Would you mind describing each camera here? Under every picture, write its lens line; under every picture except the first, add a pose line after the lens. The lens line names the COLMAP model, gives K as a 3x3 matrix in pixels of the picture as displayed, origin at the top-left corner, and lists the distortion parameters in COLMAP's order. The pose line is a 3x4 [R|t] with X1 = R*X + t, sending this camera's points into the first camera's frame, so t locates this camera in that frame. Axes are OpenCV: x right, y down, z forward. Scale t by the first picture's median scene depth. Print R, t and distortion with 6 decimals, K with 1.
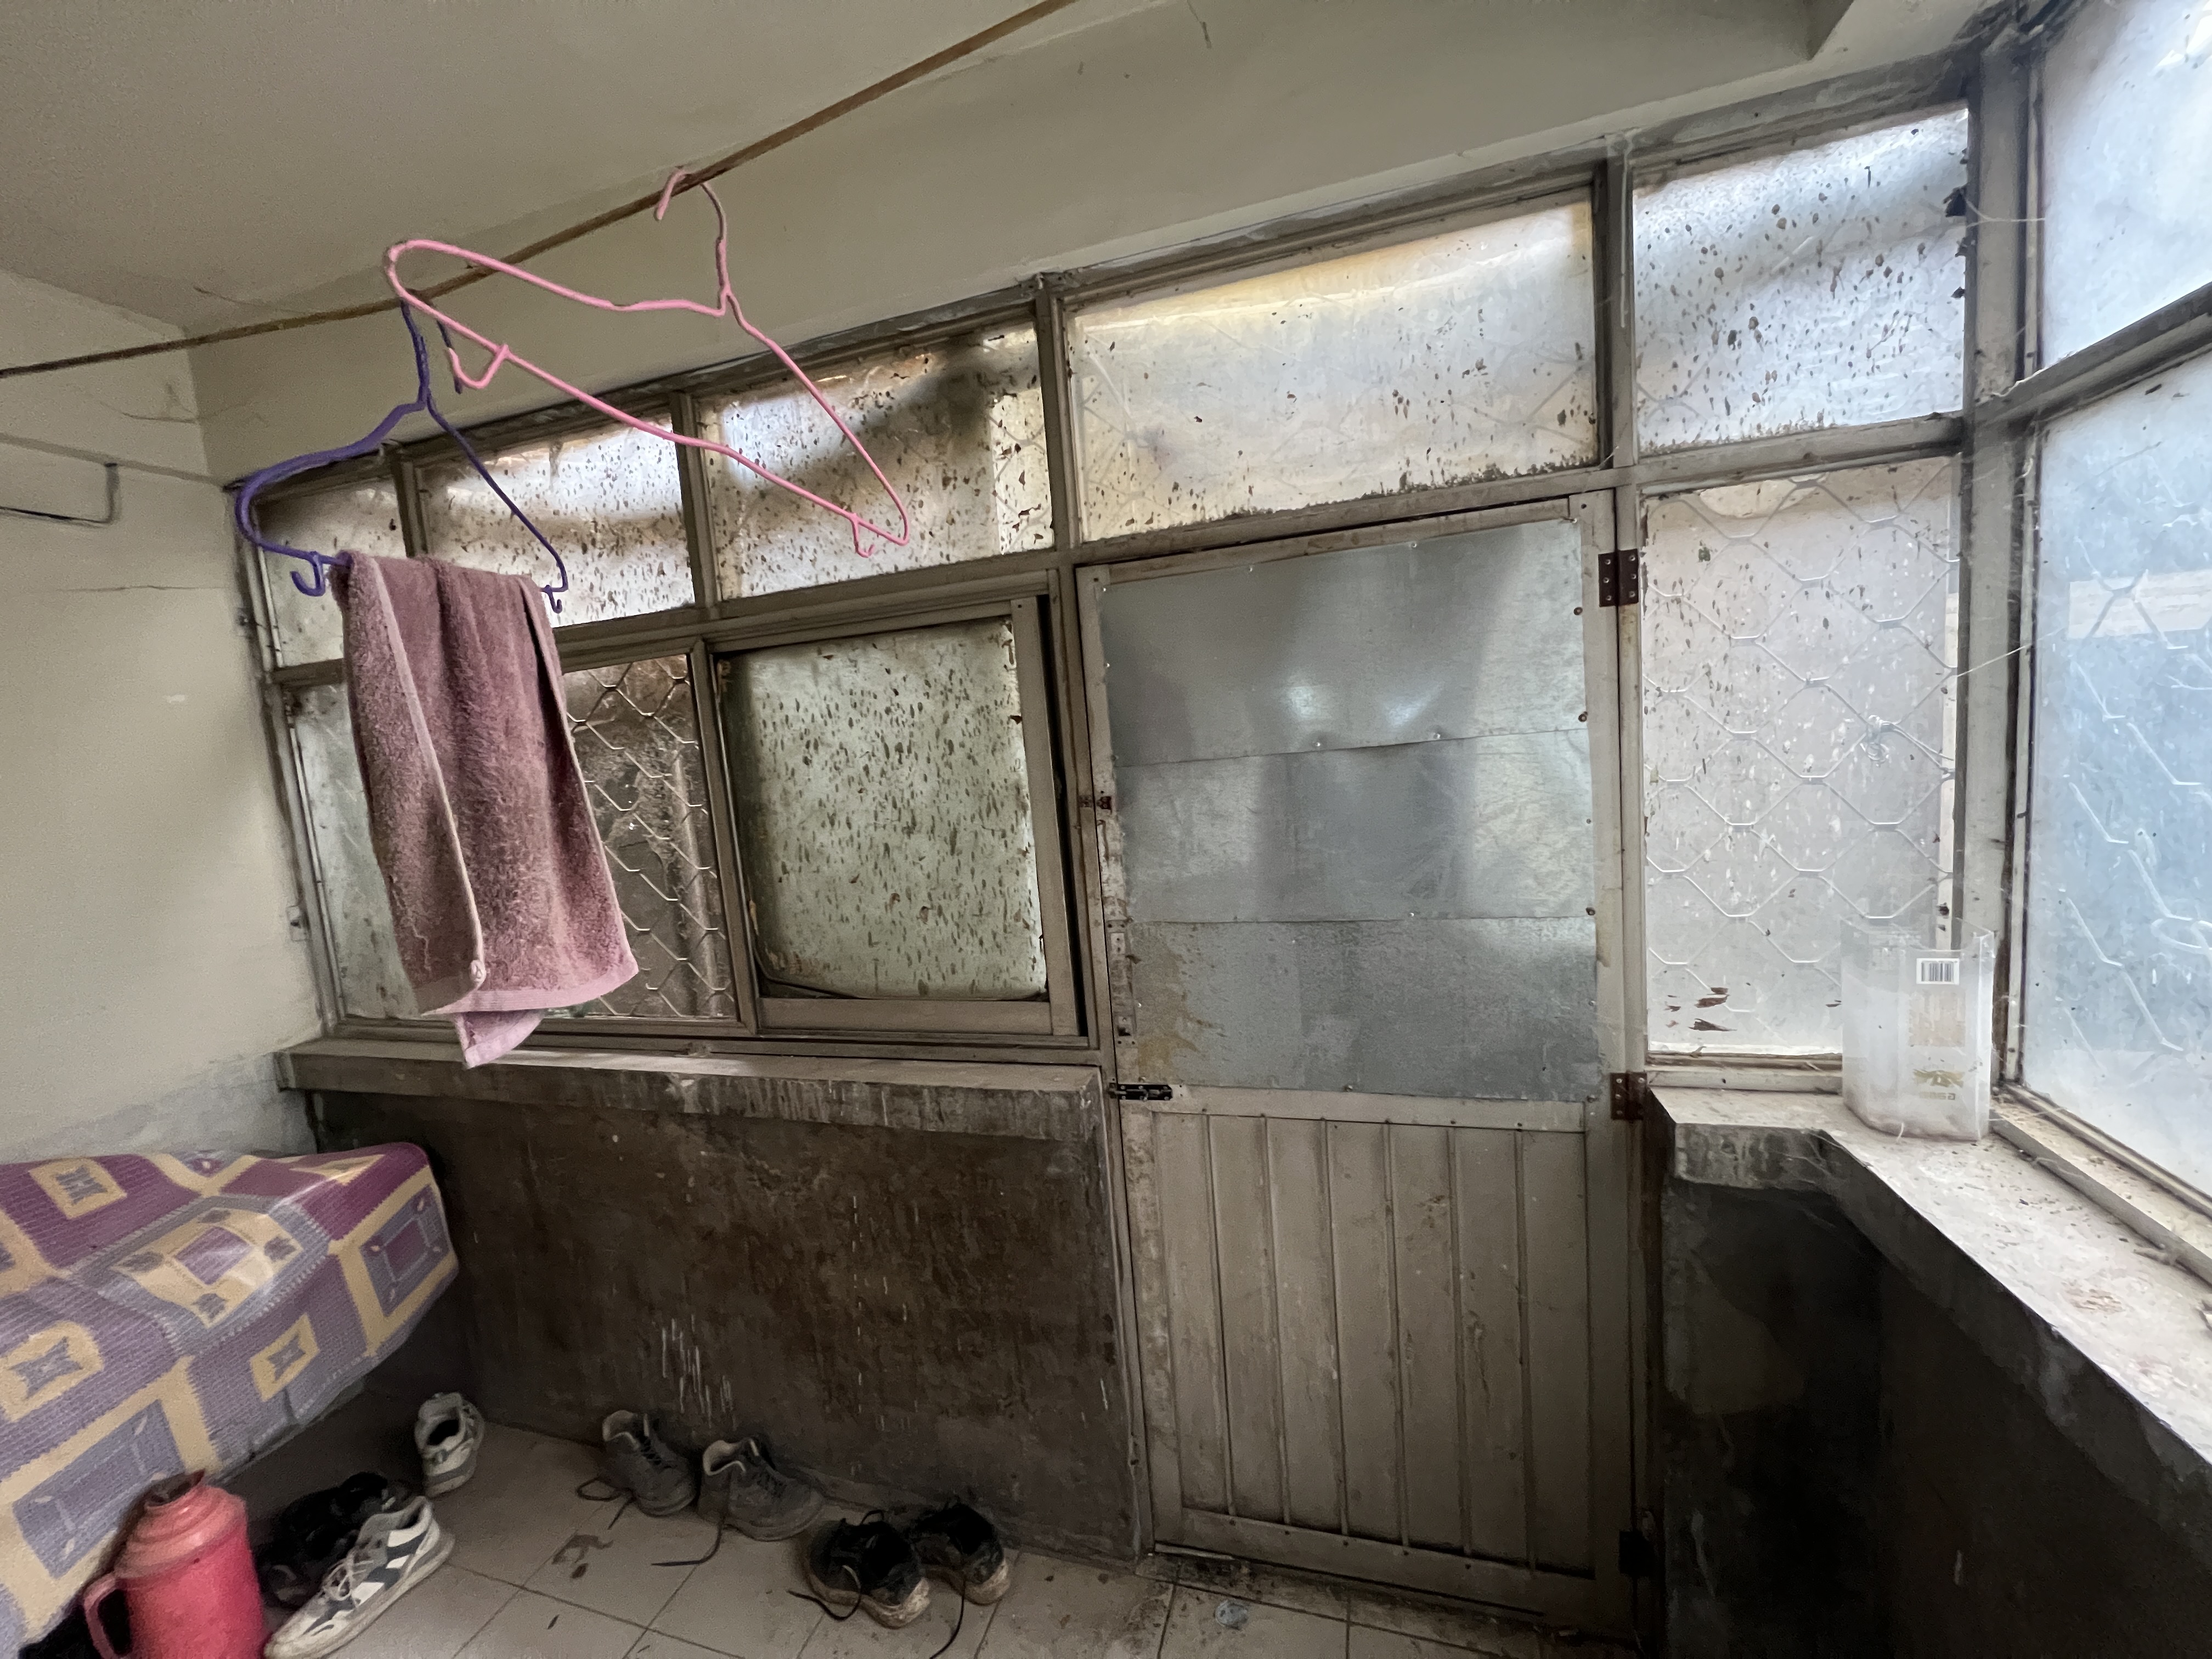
lens RADIAL K [[890.2, 0, 1102.2], [0, 890.2, 834.1], [0, 0, 1]] dist [0.001396, 0.000373]
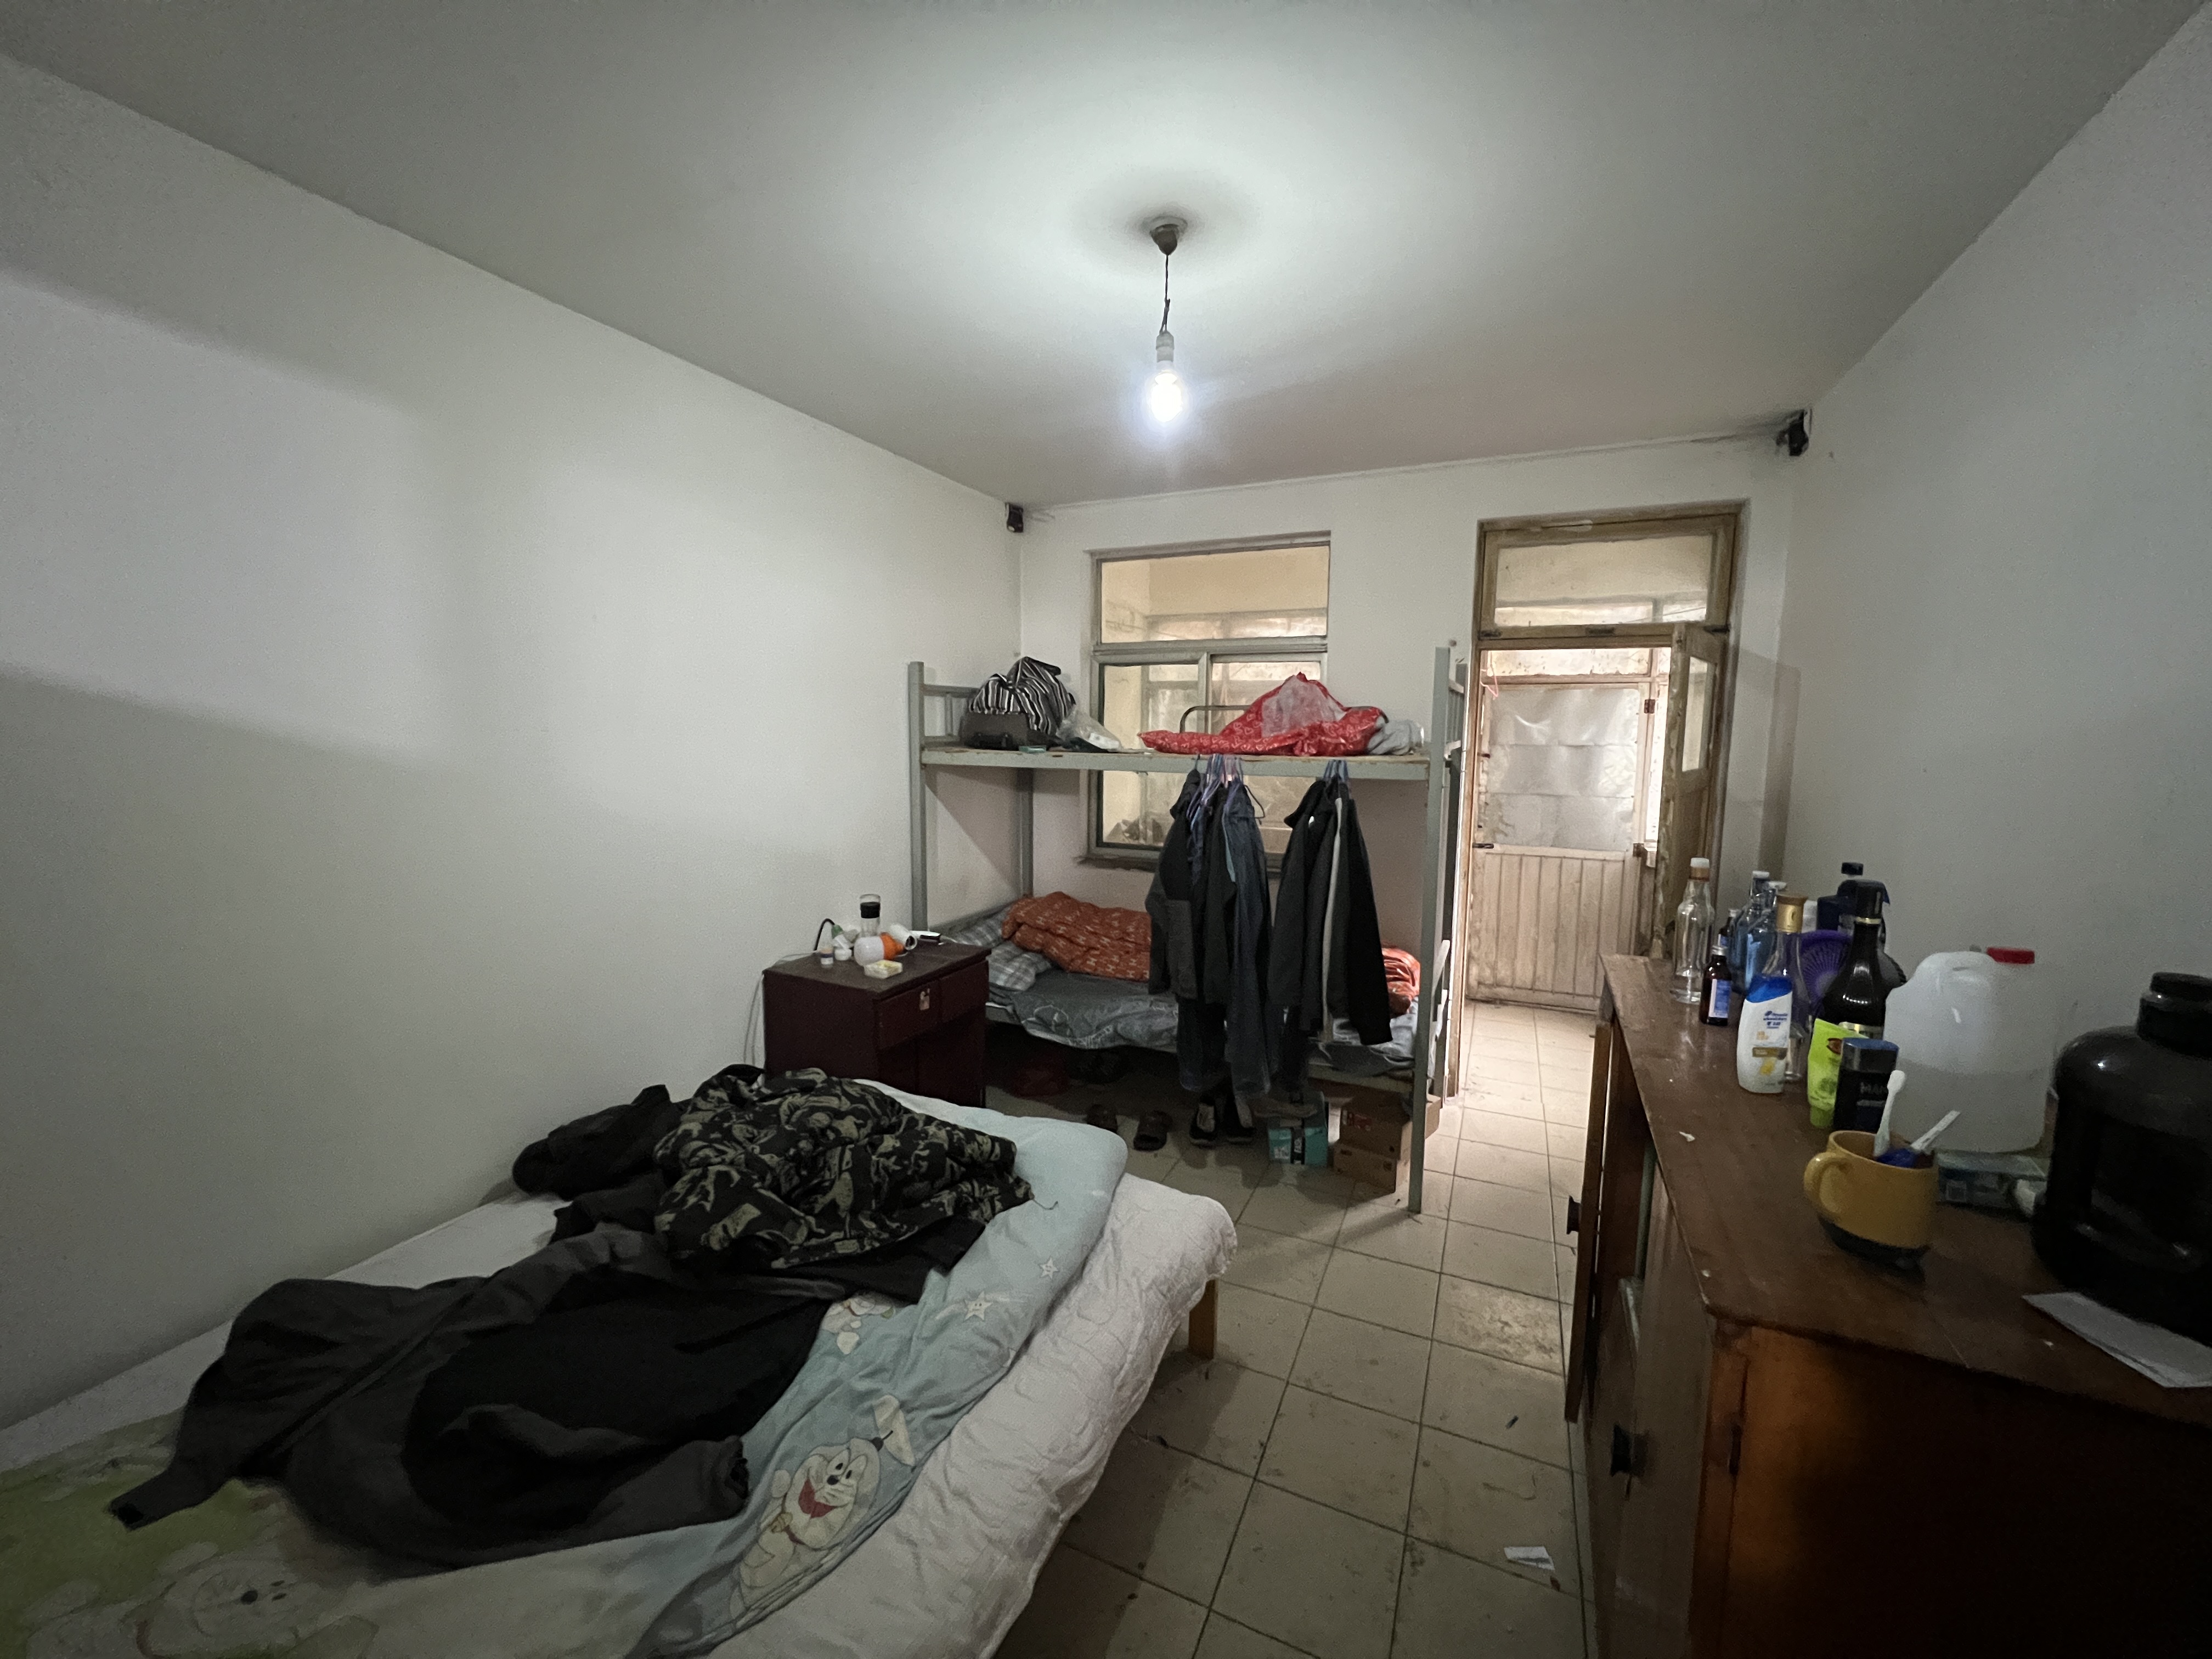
lens RADIAL K [[890.2, 0, 1106.3], [0, 890.2, 825.3], [0, 0, 1]] dist [0.001396, 0.000373]
pose [[0.987747, 0.106643, -0.113940, -1.015632], [-0.106023, 0.994297, 0.011504, 0.347601], [0.114517, 0.000717, 0.993421, -2.533001]]
